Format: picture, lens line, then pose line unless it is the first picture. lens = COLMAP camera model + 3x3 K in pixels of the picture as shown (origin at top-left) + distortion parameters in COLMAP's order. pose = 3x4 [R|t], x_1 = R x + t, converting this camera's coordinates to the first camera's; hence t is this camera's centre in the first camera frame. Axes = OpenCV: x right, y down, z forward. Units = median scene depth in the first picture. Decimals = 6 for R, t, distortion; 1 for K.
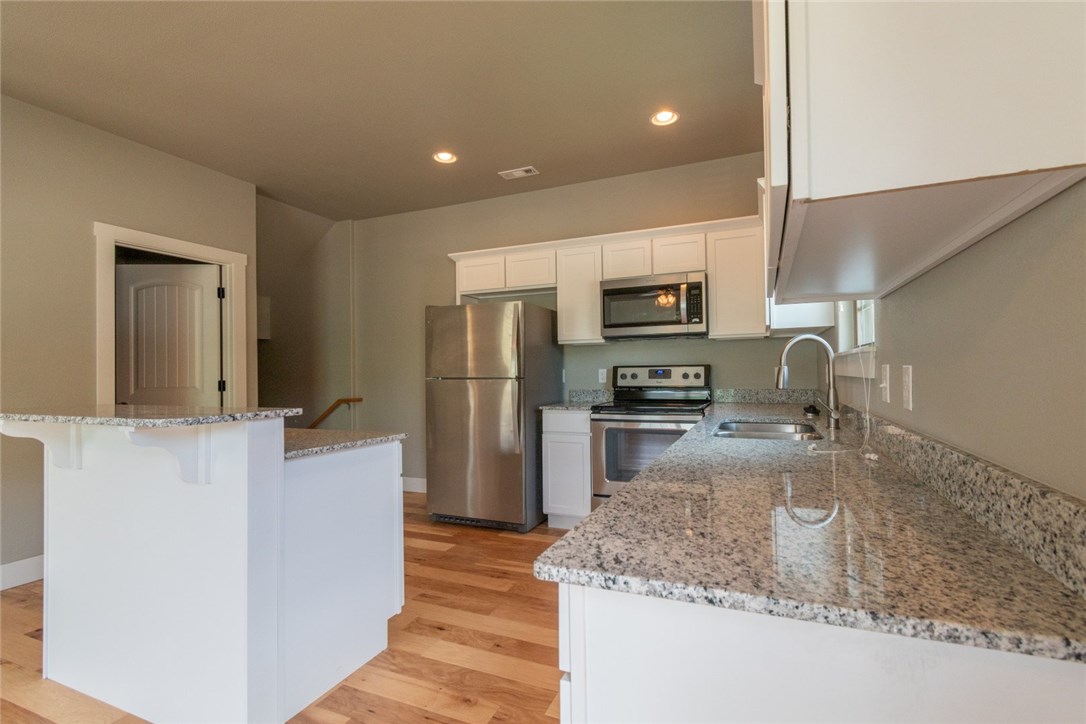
lens RADIAL K [[496.3, 0, 546.5], [0, 496.3, 368.4], [0, 0, 1]] dist [0.001206, -0.000211]
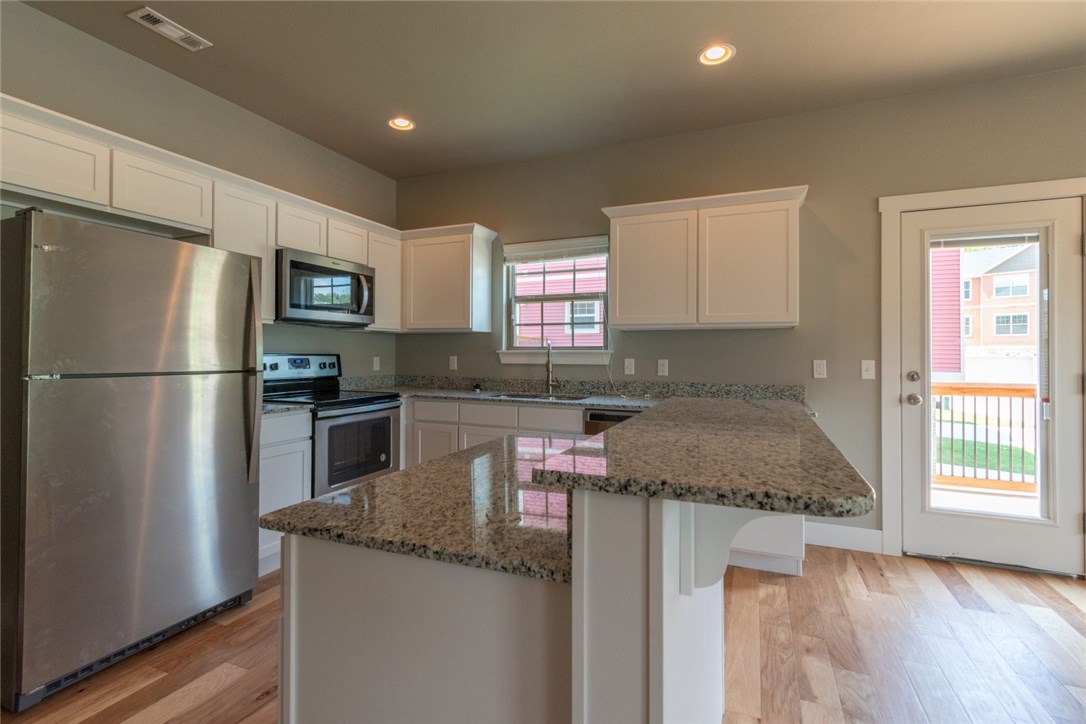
lens RADIAL K [[496.3, 0, 543.6], [0, 496.3, 353.7], [0, 0, 1]] dist [0.001206, -0.000211]
pose [[-0.006865, 0.015099, 0.999862, -0.690295], [-0.006551, 0.999864, -0.015144, 0.004078], [-0.999955, -0.006654, -0.006765, 0.580456]]
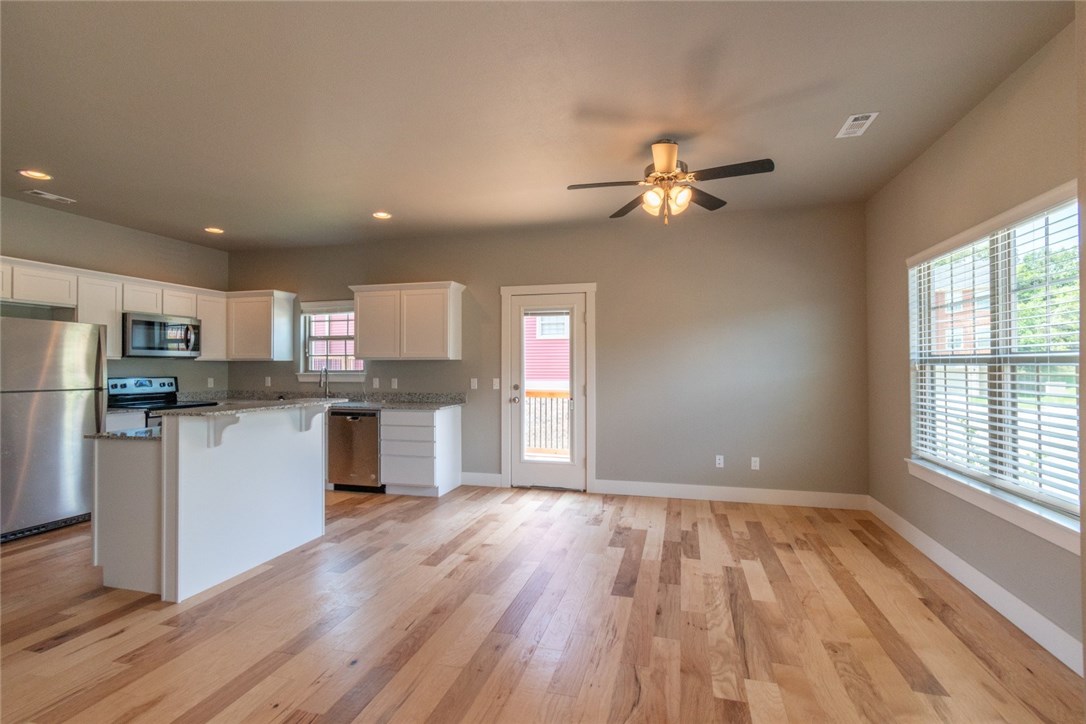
lens RADIAL K [[496.3, 0, 542.2], [0, 496.3, 365.1], [0, 0, 1]] dist [0.001206, -0.000211]
pose [[-0.149902, 0.021147, 0.988475, -1.324568], [0.001815, 0.999775, -0.021113, -0.009049], [-0.988699, -0.001370, -0.149907, 0.123429]]
